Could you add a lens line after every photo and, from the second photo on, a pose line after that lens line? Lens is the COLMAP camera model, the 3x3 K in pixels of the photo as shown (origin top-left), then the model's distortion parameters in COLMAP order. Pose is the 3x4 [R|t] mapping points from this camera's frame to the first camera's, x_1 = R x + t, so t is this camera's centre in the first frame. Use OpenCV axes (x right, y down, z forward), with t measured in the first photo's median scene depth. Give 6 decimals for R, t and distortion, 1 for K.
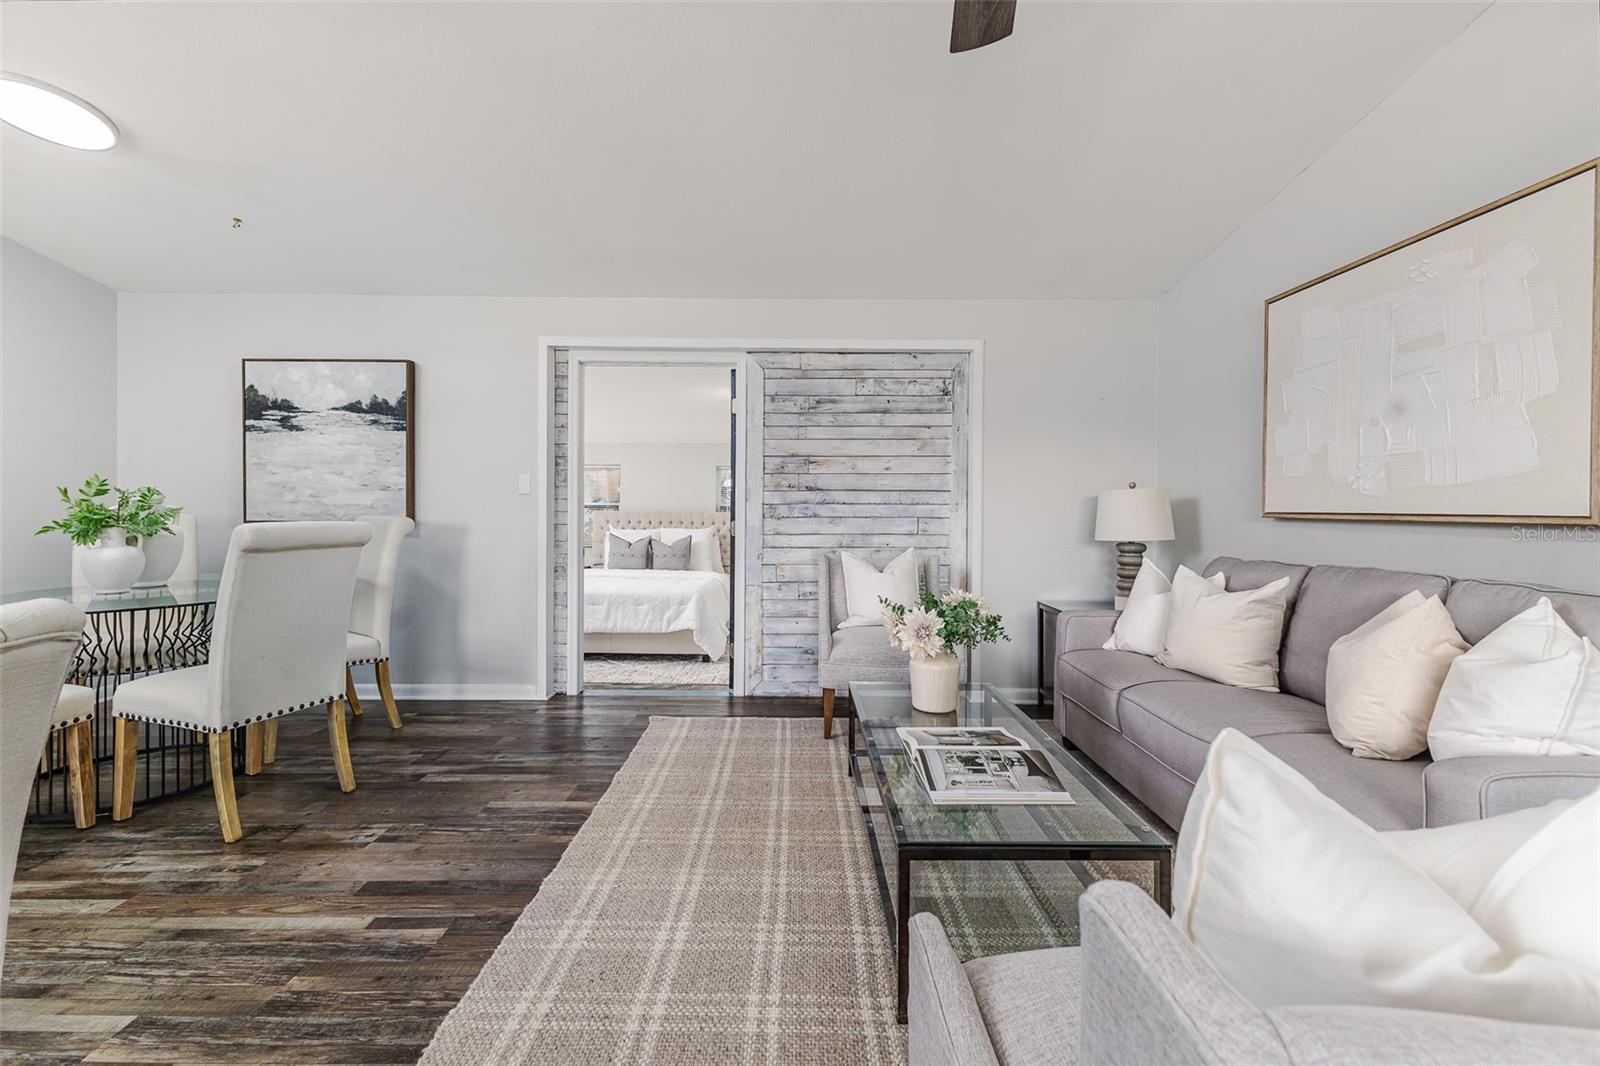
lens RADIAL K [[705.3, 0, 808.6], [0, 705.3, 506.2], [0, 0, 1]] dist [0.008528, 0.000551]
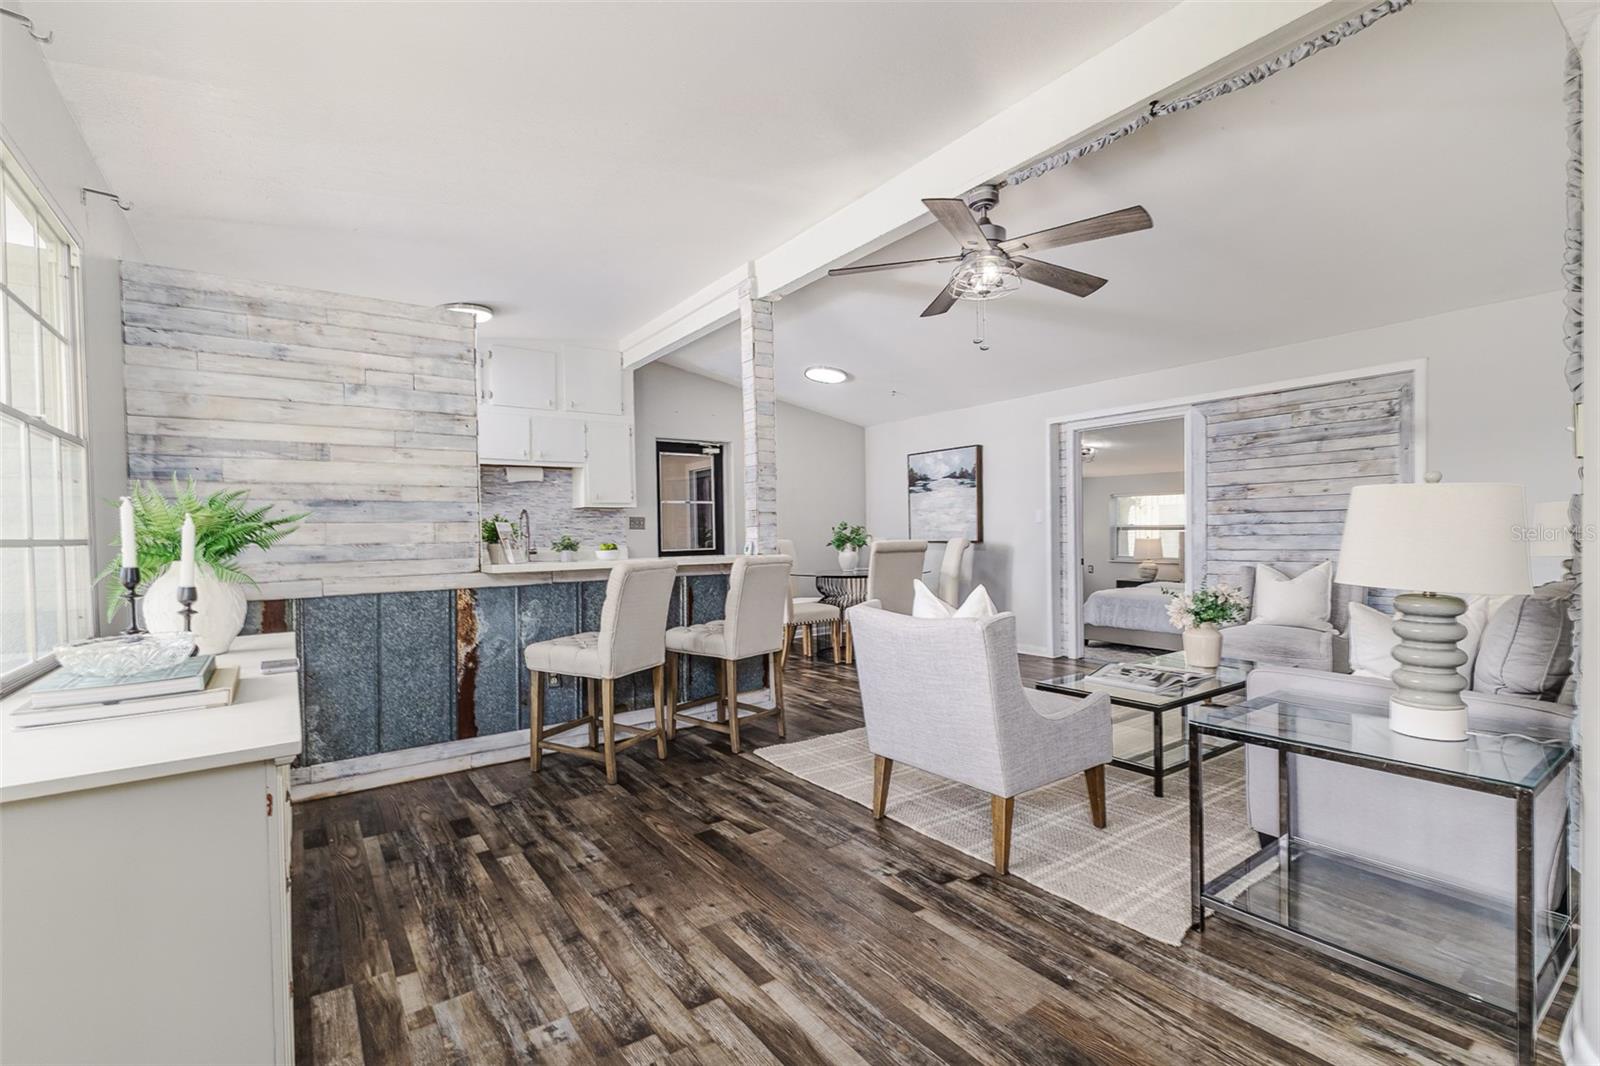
lens RADIAL K [[705.3, 0, 800.1], [0, 705.3, 553.9], [0, 0, 1]] dist [0.008528, 0.000551]
pose [[0.583419, 0.009509, -0.812116, 0.553918], [0.018165, 0.999529, 0.024754, 0.003494], [0.811968, -0.029194, 0.582971, -0.327397]]
